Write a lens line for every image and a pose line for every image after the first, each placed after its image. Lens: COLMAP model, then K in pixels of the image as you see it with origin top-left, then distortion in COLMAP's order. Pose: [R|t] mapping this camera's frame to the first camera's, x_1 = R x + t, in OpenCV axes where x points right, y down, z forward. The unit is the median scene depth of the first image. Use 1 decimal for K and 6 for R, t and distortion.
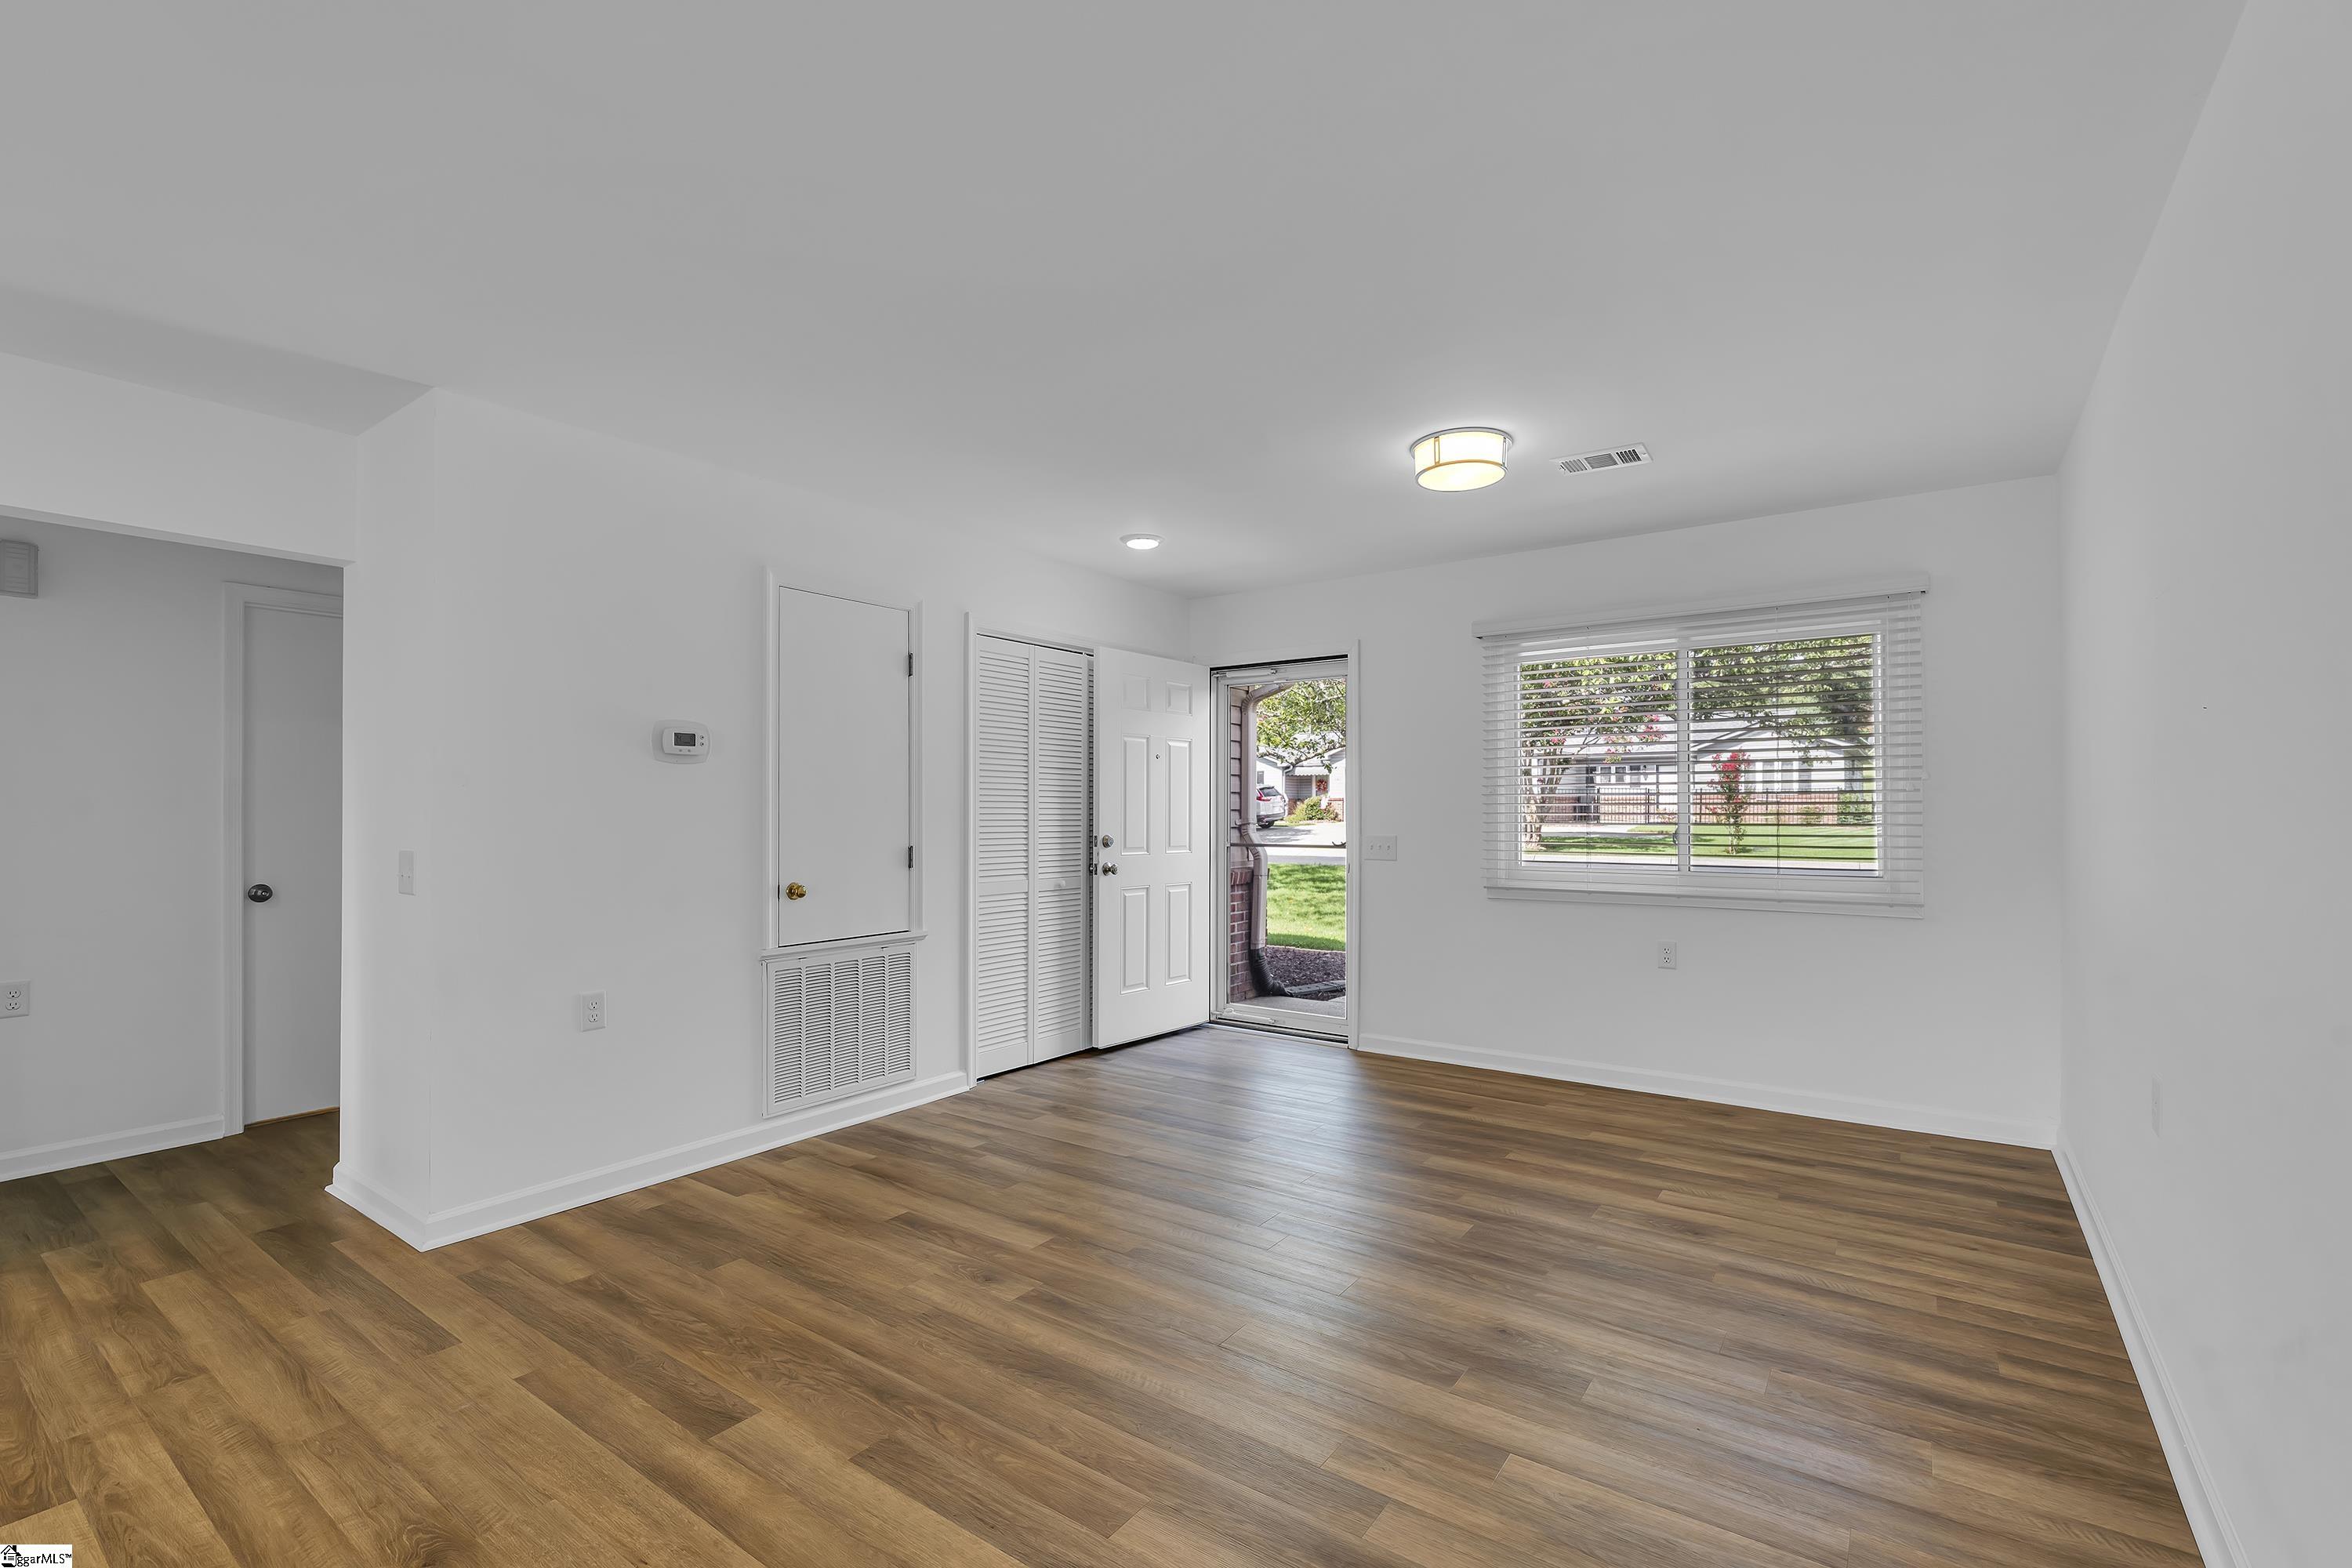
lens RADIAL K [[1033.4, 0, 1178.3], [0, 1033.4, 818.7], [0, 0, 1]] dist [-0.008214, -0.000199]
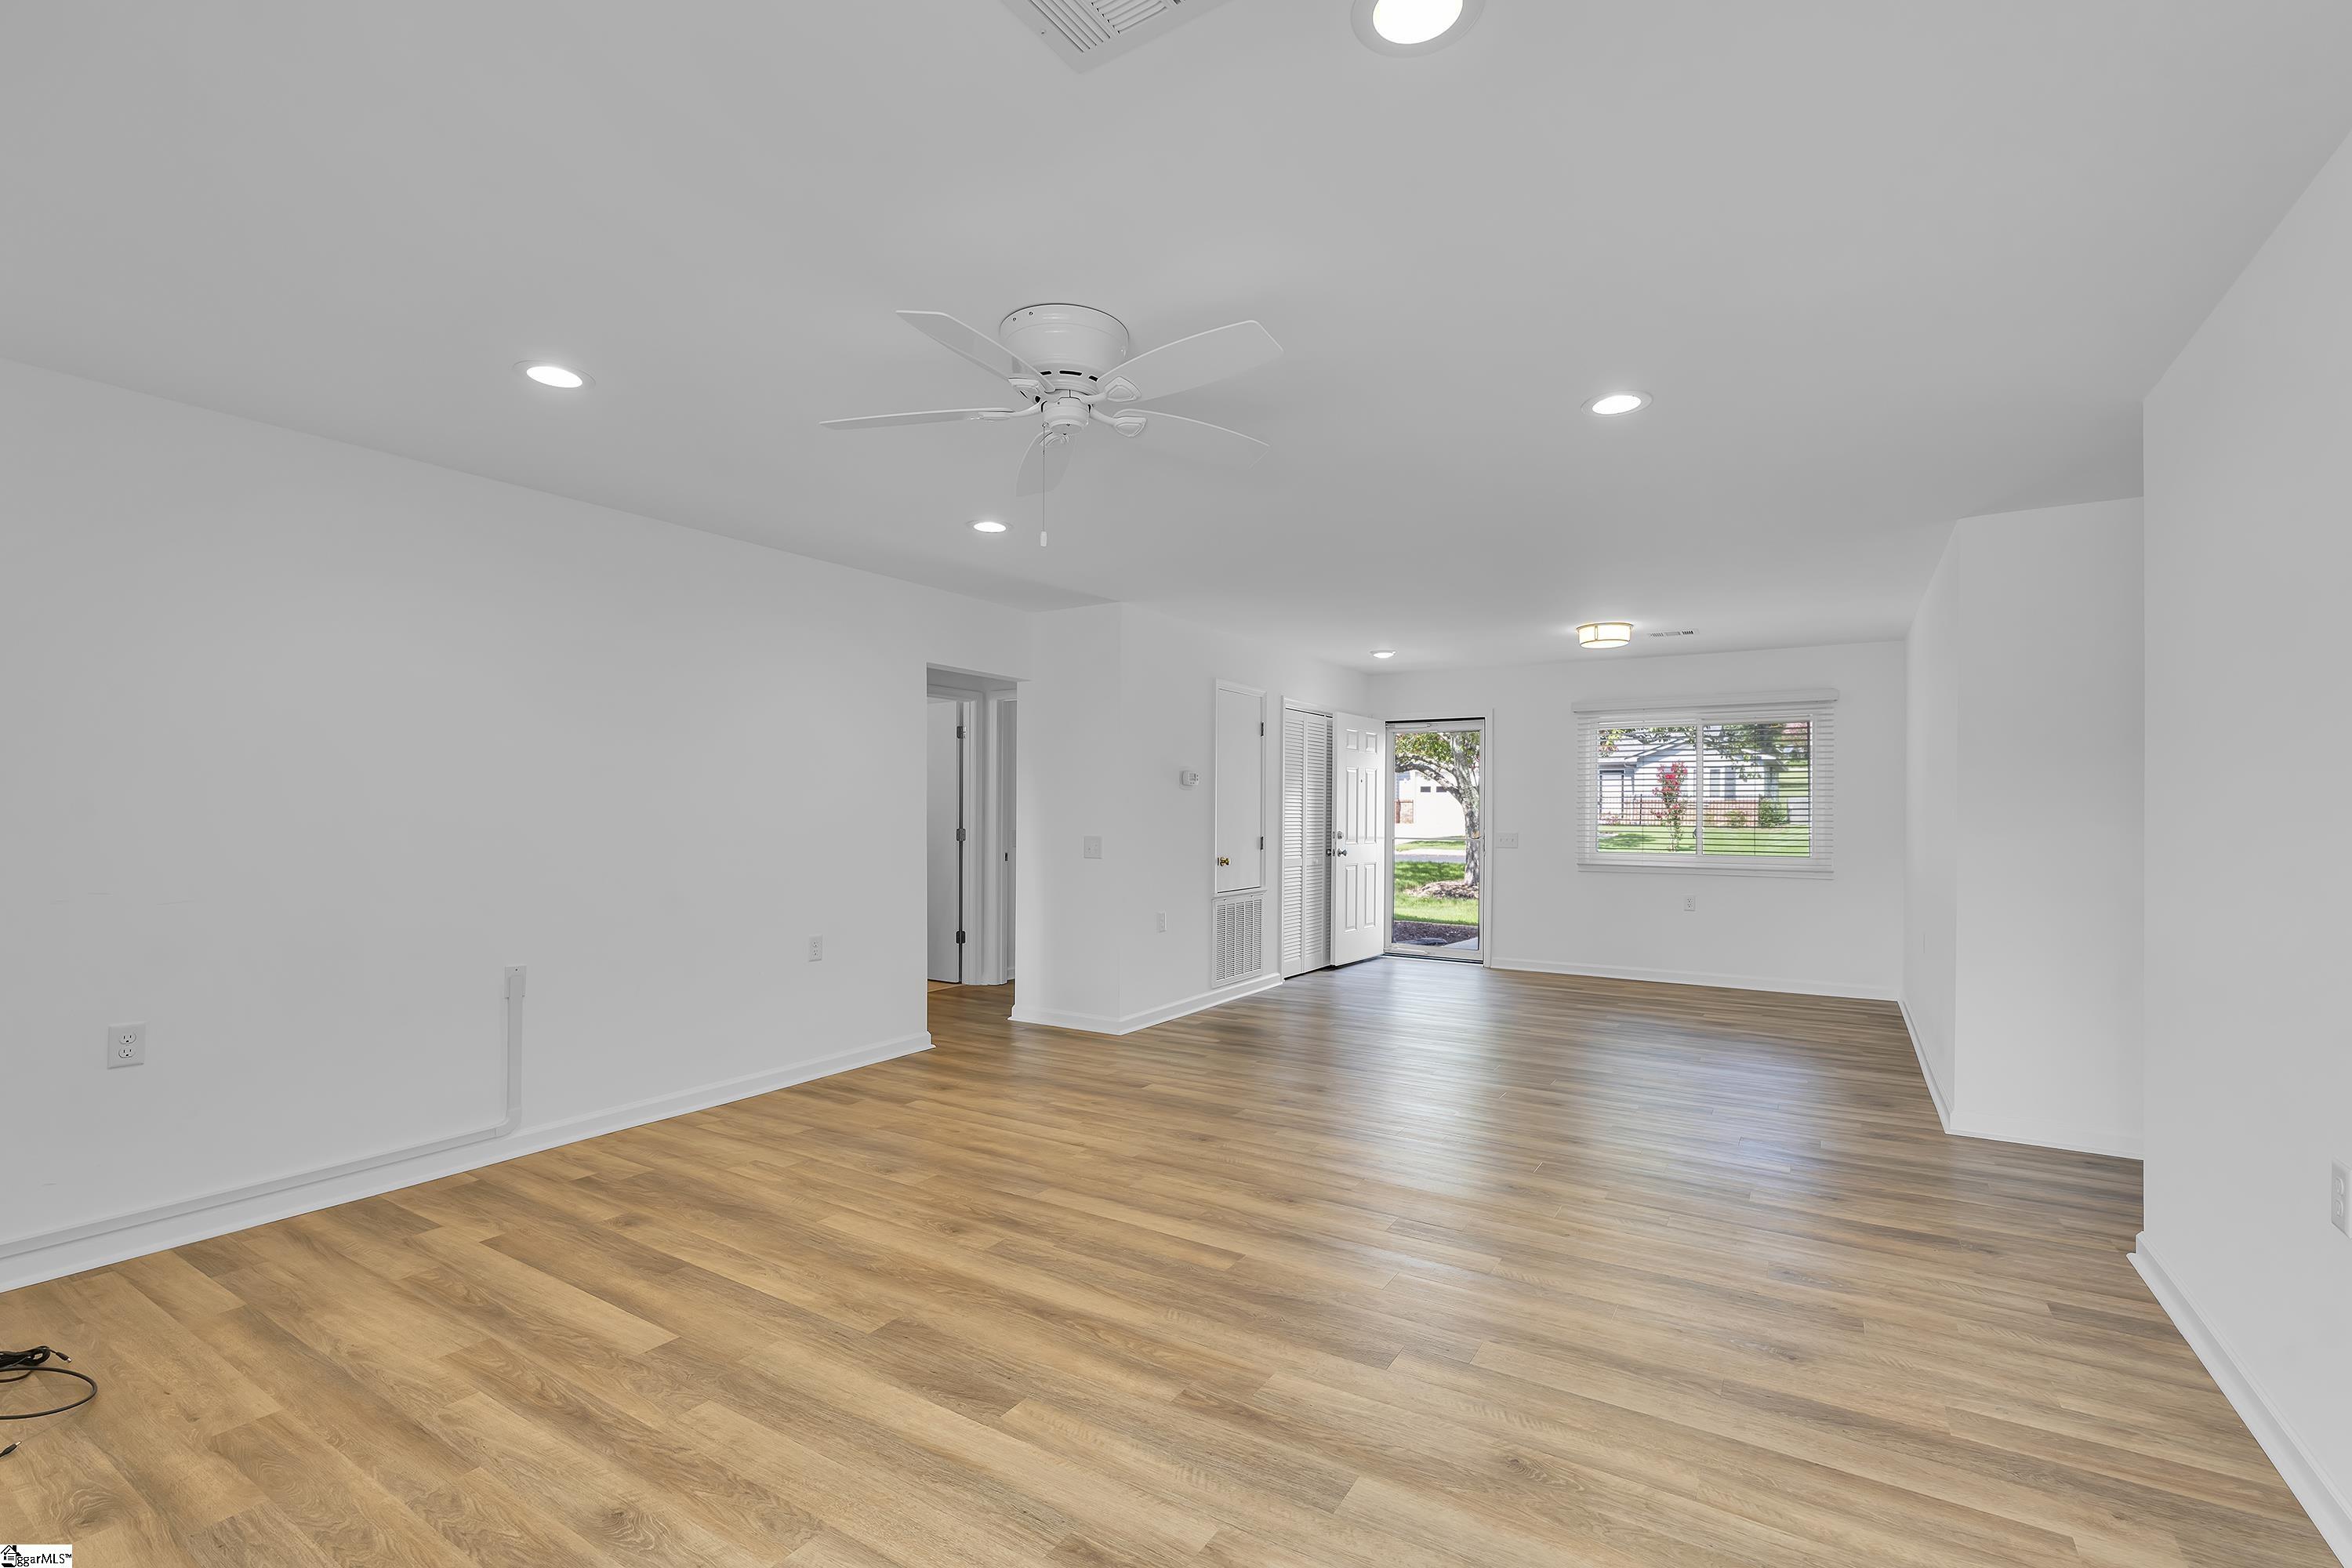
lens RADIAL K [[1033.4, 0, 1178.3], [0, 1033.4, 818.7], [0, 0, 1]] dist [-0.008214, -0.000199]
pose [[0.998109, 0.007277, 0.061036, -0.621257], [-0.007303, 0.999973, 0.000199, -0.002474], [-0.061033, -0.000645, 0.998136, -0.849463]]
